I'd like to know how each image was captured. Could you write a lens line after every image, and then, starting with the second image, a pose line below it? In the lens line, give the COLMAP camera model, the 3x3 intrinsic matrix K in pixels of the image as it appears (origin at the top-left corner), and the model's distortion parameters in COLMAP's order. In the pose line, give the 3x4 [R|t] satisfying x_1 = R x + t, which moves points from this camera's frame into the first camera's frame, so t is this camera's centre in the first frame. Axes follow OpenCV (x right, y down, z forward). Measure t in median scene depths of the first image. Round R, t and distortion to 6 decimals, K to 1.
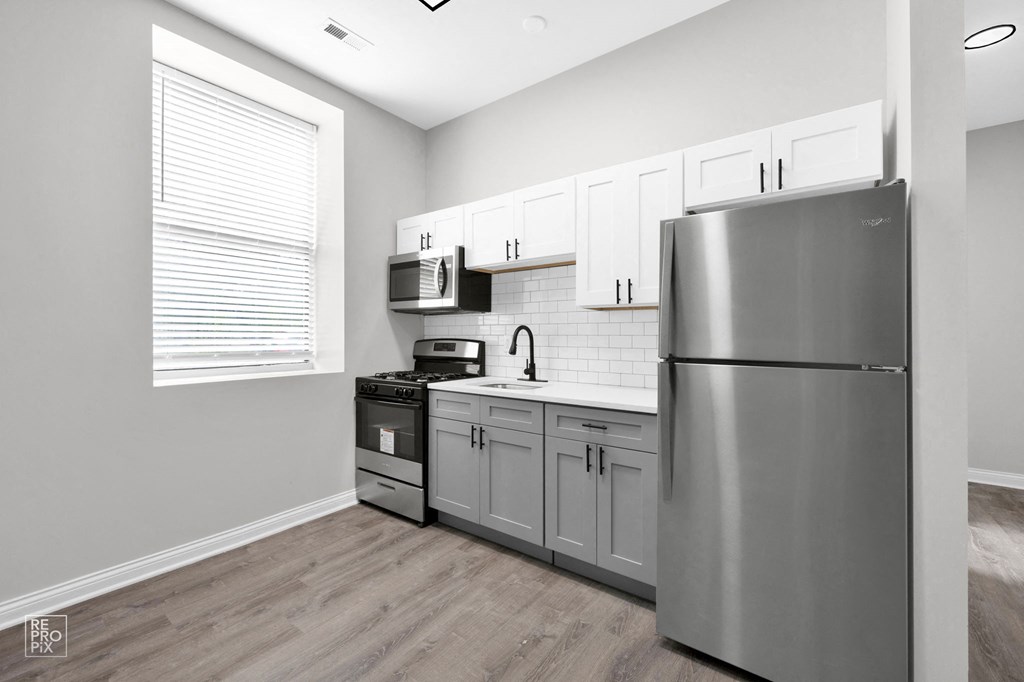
lens RADIAL K [[444.5, 0, 515.3], [0, 444.5, 333.0], [0, 0, 1]] dist [-0.001012, -0.000018]
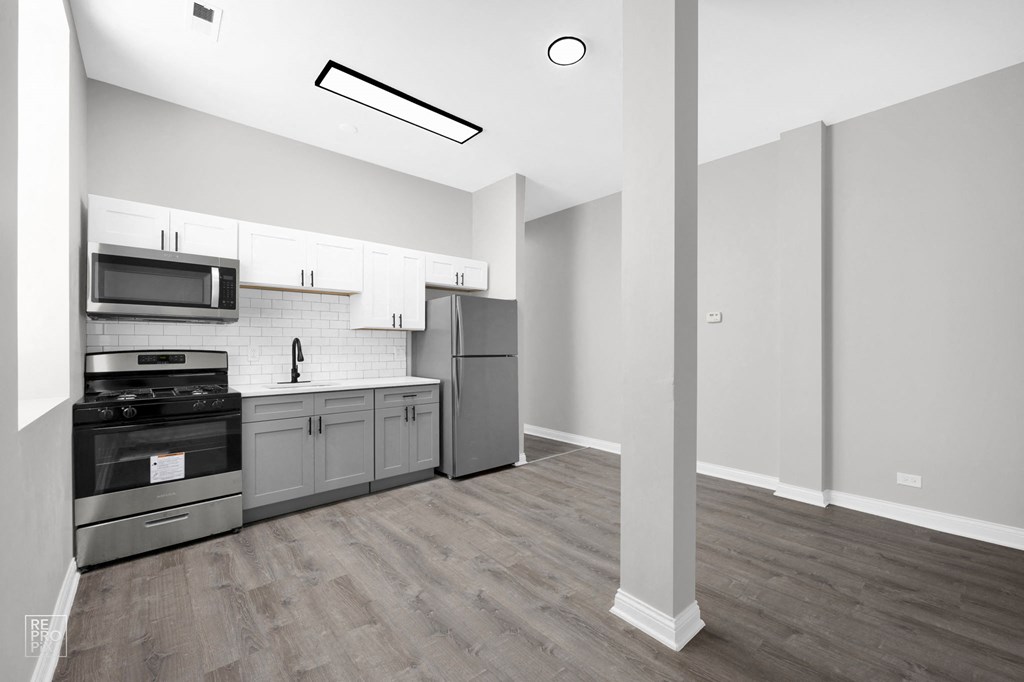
lens RADIAL K [[418.3, 0, 522.2], [0, 418.3, 345.6], [0, 0, 1]] dist [-0.000693, -0.000132]
pose [[0.166970, -0.000011, 0.985962, -1.209135], [-0.003920, 0.999992, 0.000675, 0.001356], [-0.985954, -0.003977, 0.166968, 0.220185]]
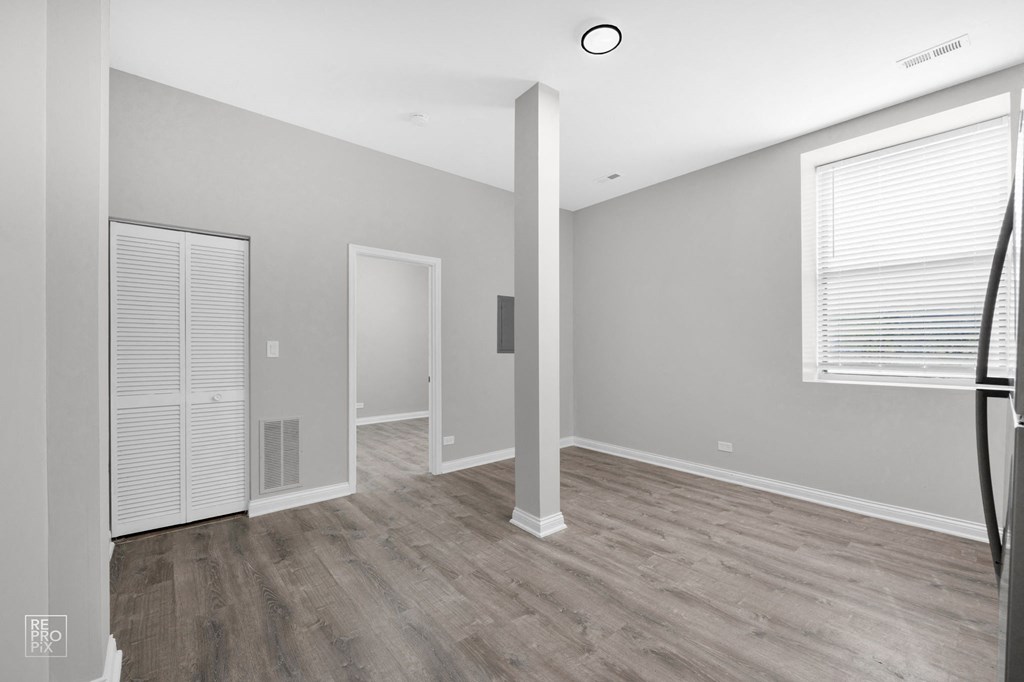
lens RADIAL K [[387.7, 0, 510.3], [0, 387.7, 349.3], [0, 0, 1]] dist [0.000502, 0.000029]
pose [[-0.233423, 0.001131, -0.972375, 0.753192], [0.004527, 0.999990, 0.000076, -0.000748], [0.972365, -0.004384, -0.233426, 0.290692]]
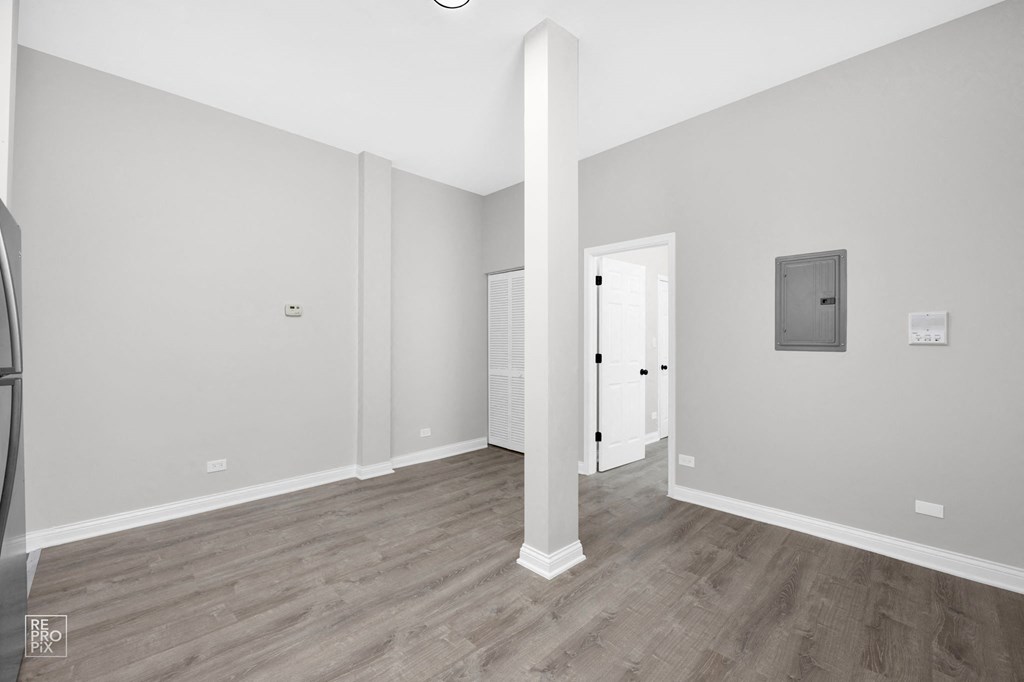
lens RADIAL K [[418.3, 0, 522.2], [0, 418.3, 345.6], [0, 0, 1]] dist [-0.000693, -0.000132]
pose [[-0.994705, -0.002468, 0.102741, -0.413380], [-0.002330, 0.999996, 0.001455, 0.002533], [-0.102744, 0.001208, -0.994707, 1.103557]]
